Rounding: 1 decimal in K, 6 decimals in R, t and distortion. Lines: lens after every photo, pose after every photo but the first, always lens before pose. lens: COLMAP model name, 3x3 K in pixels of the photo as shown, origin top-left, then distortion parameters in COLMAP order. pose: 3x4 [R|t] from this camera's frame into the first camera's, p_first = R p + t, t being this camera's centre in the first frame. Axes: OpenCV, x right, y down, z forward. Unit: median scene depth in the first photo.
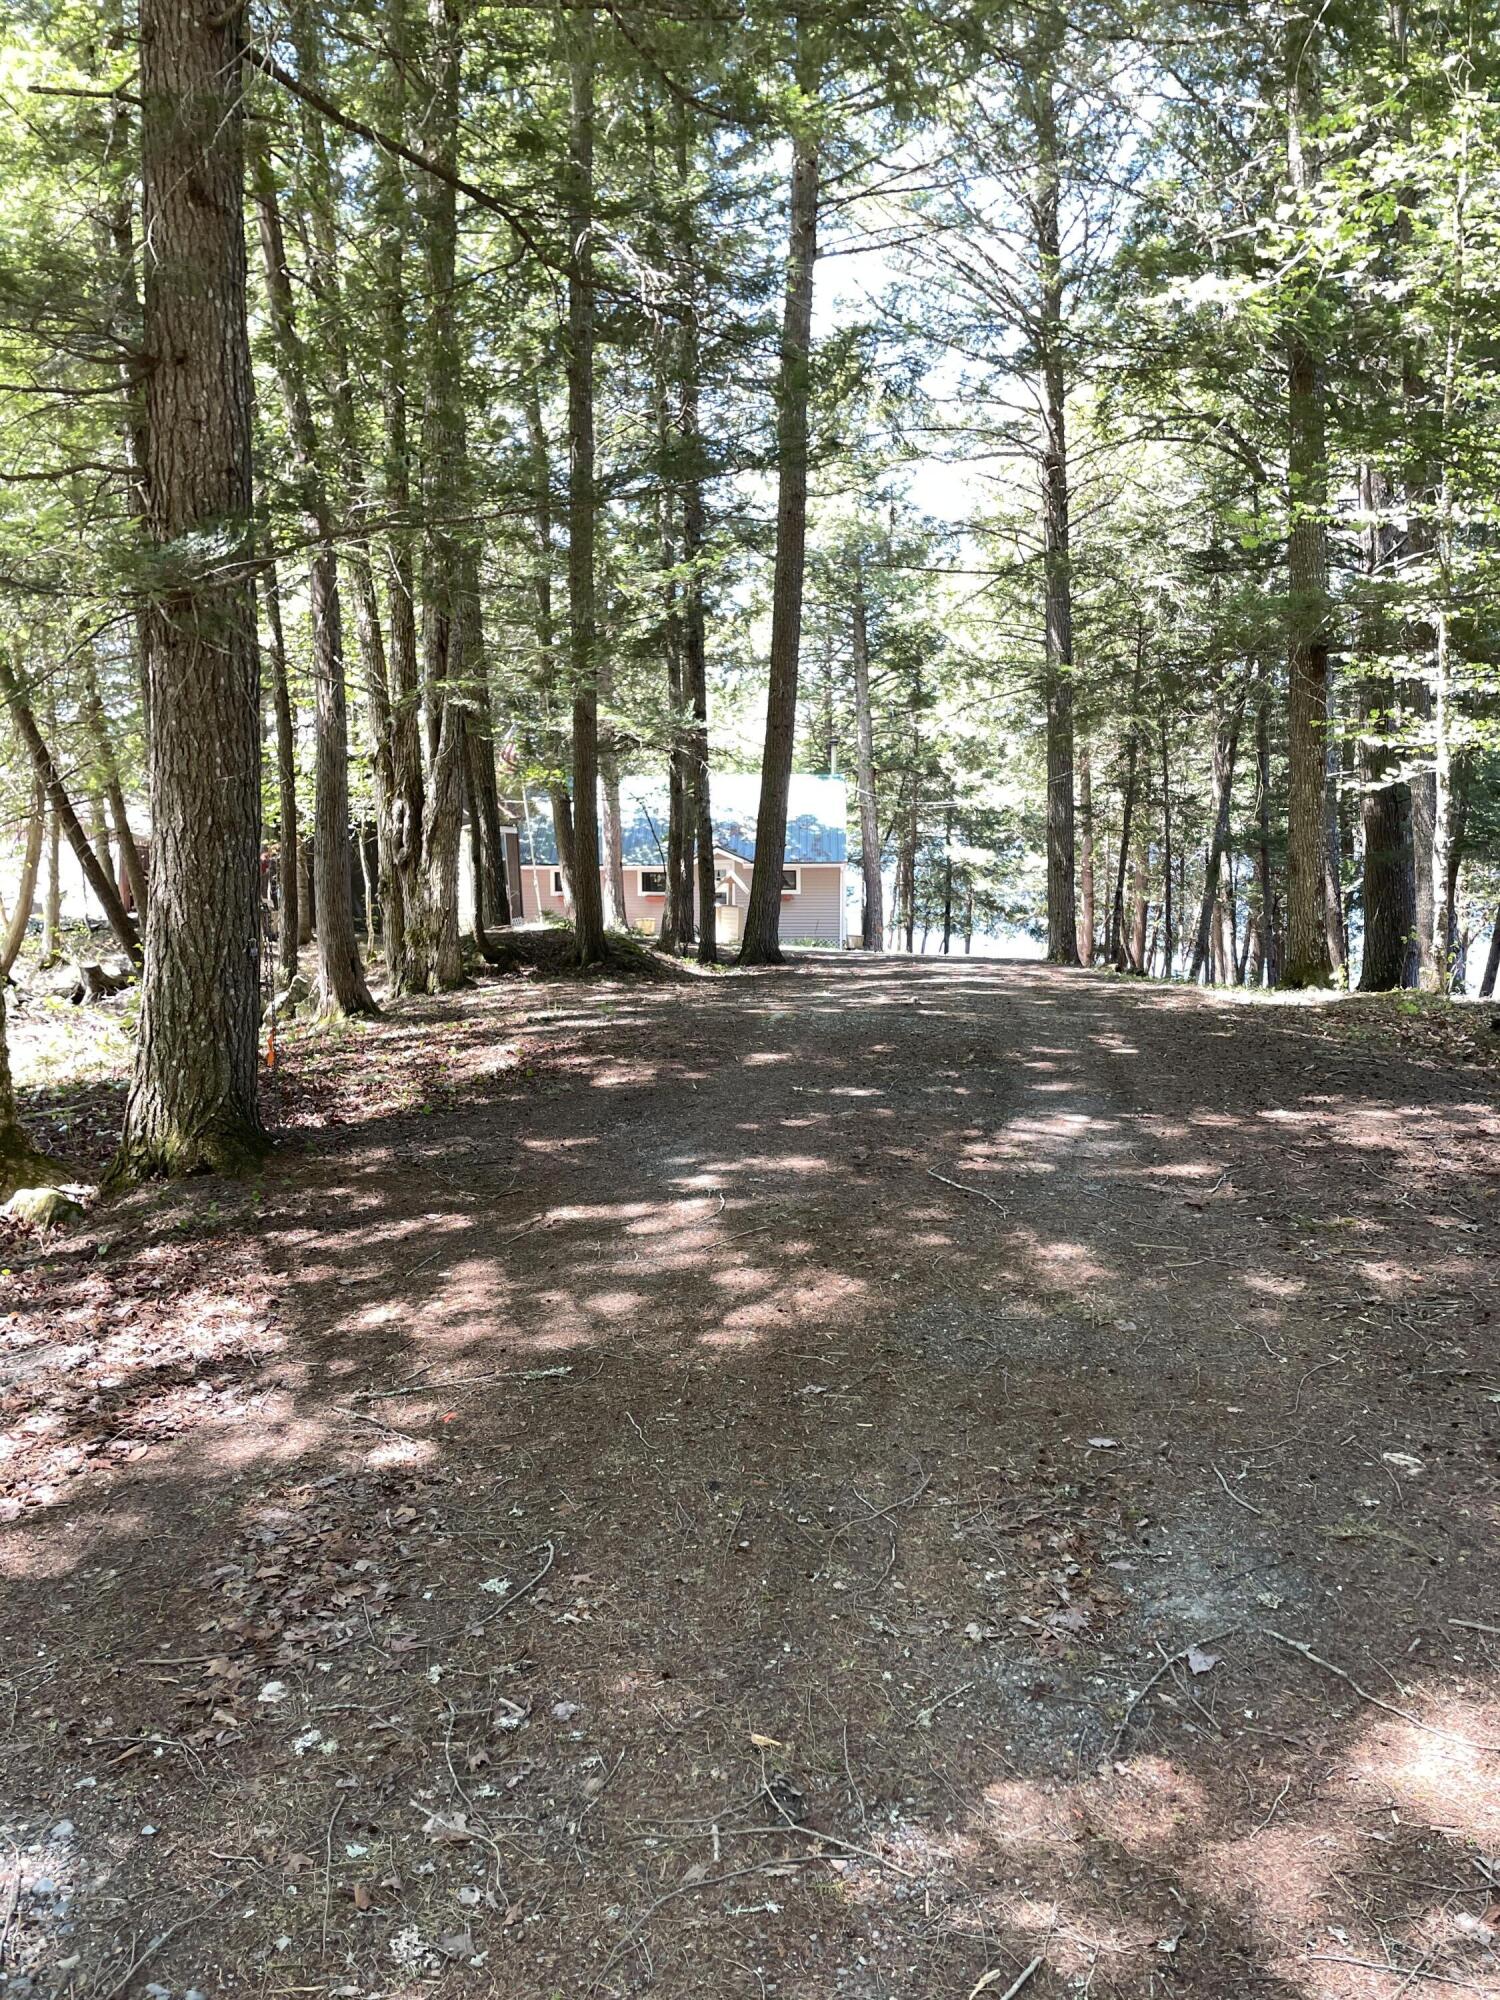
lens RADIAL K [[1548.4, 0, 748.8], [0, 1548.4, 997.9], [0, 0, 1]] dist [0.080972, -0.107914]
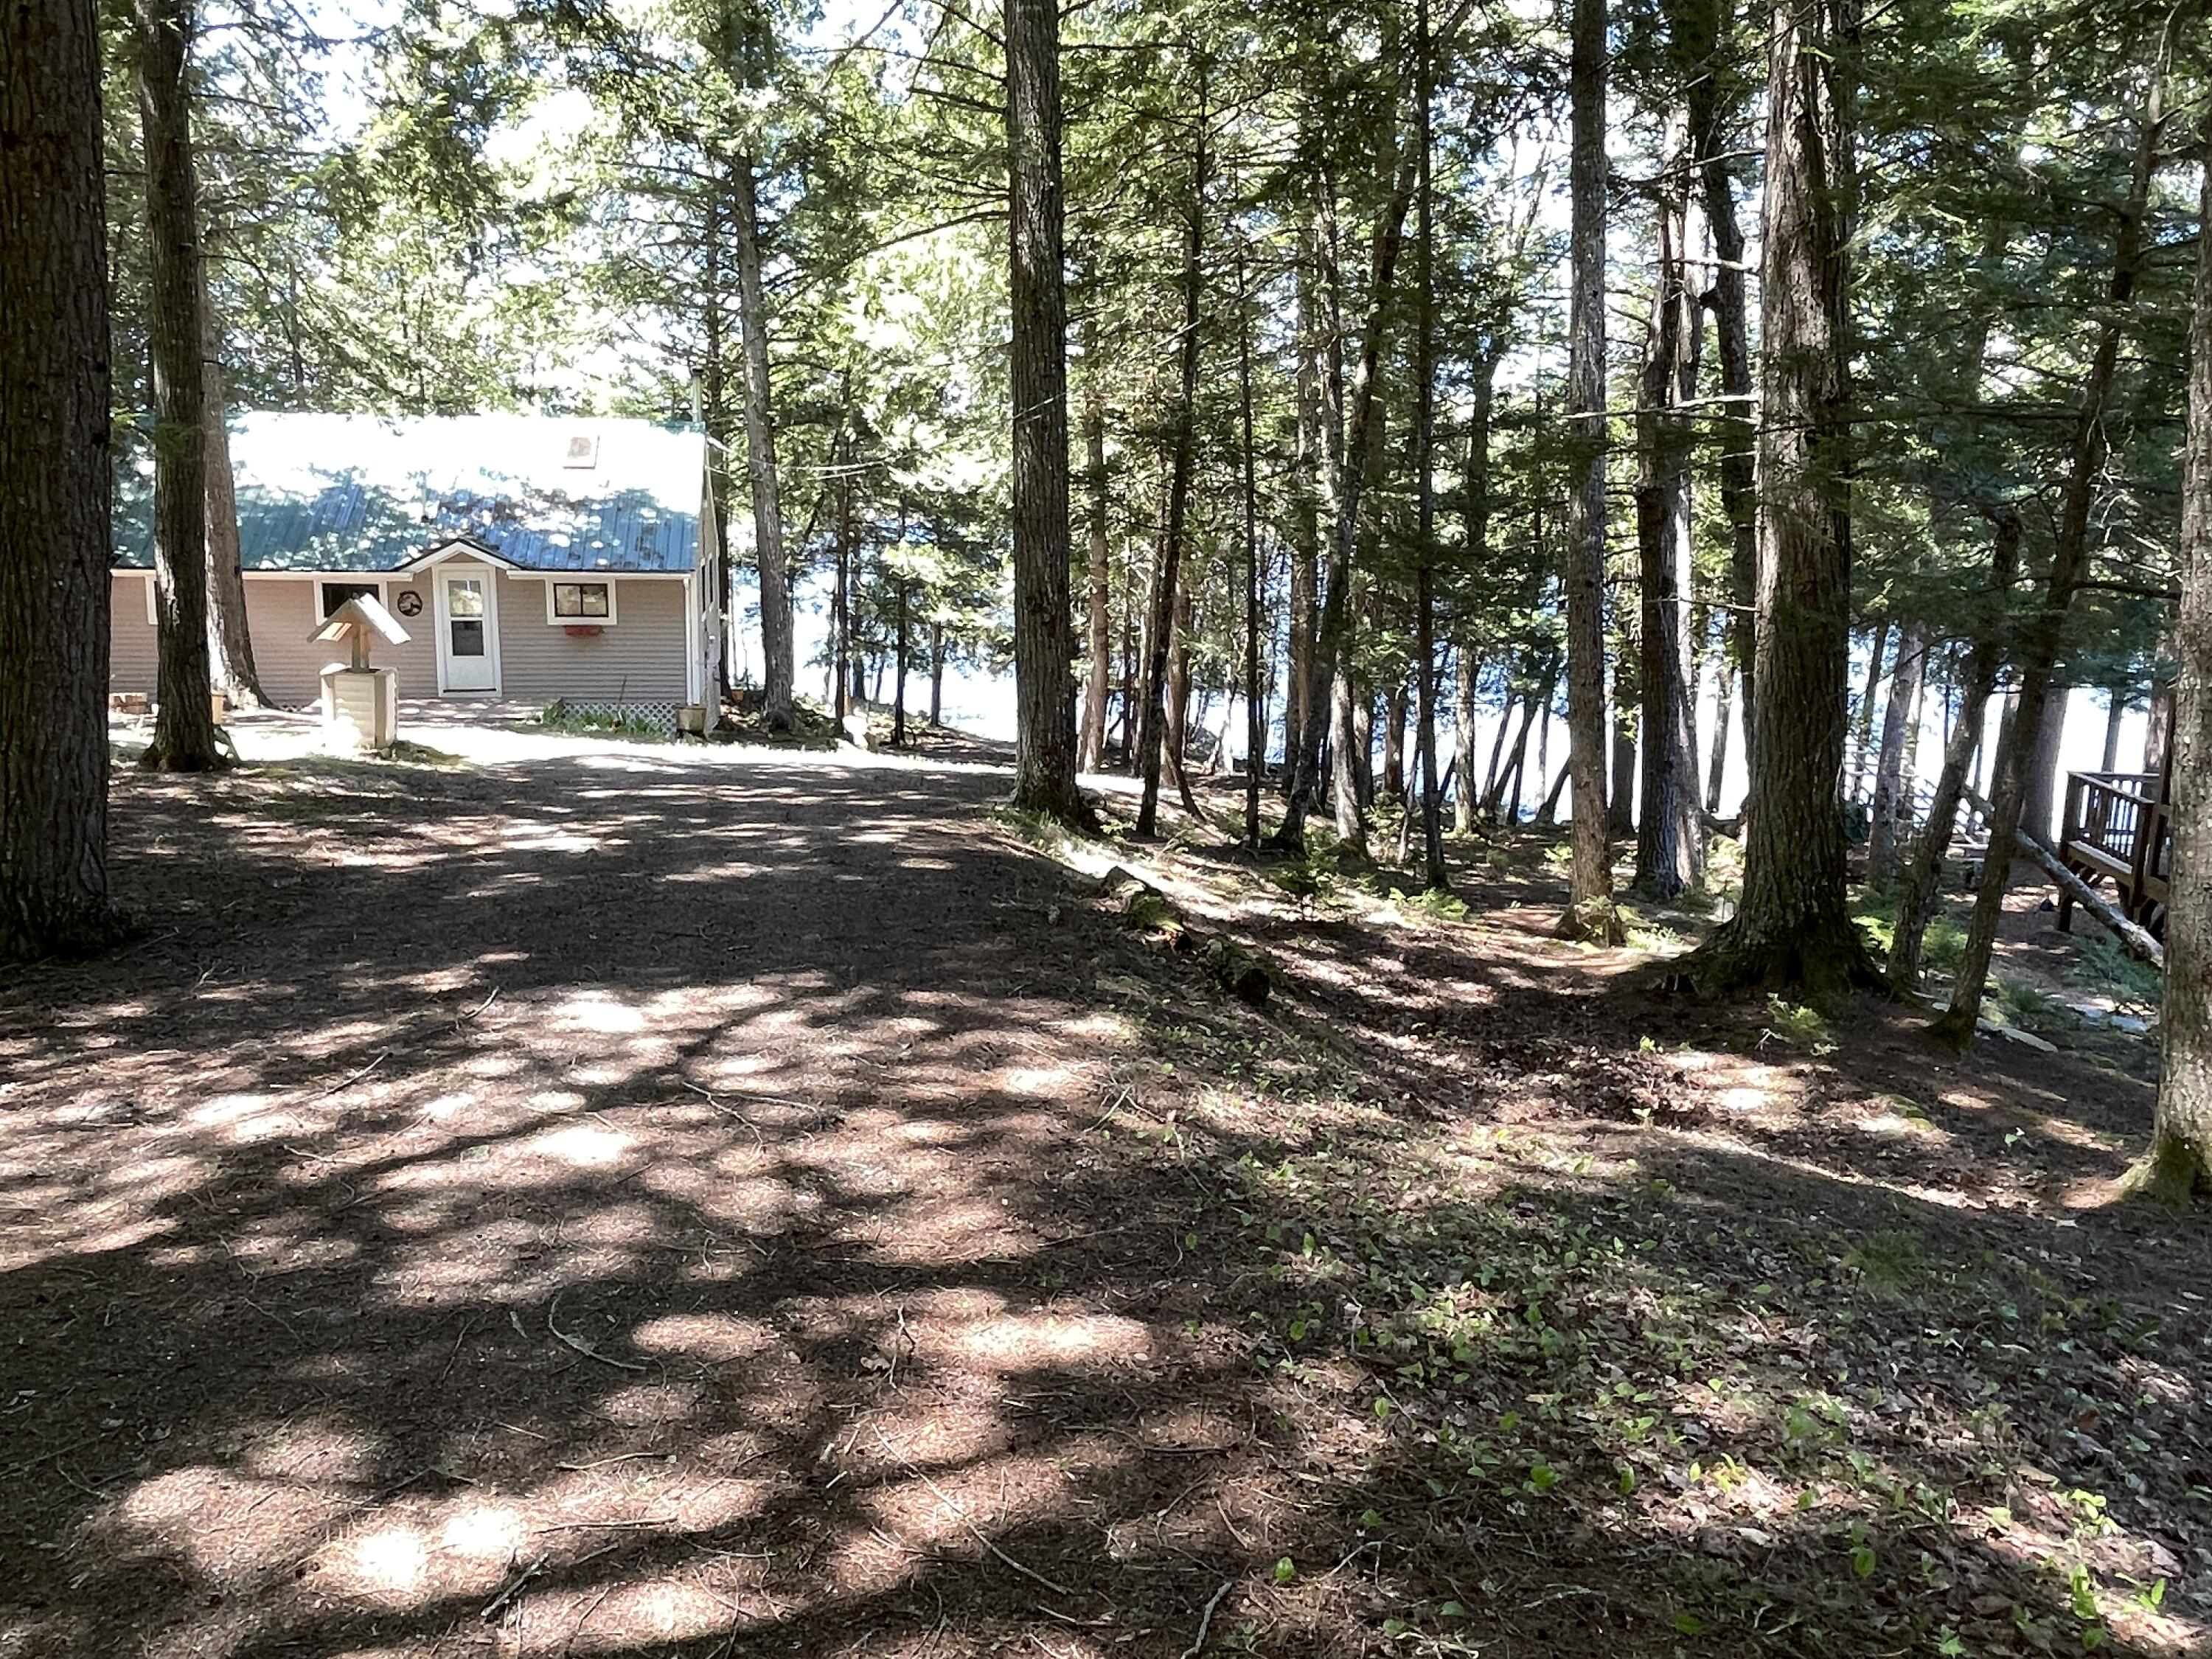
lens RADIAL K [[1611.0, 0, 1105.2], [0, 1611.0, 830.3], [0, 0, 1]] dist [0.000609, 0.000076]
pose [[0.976218, -0.018703, 0.215981, 0.077467], [0.001322, 0.996767, 0.080339, -0.037252], [-0.216785, -0.078143, 0.973087, 0.353554]]
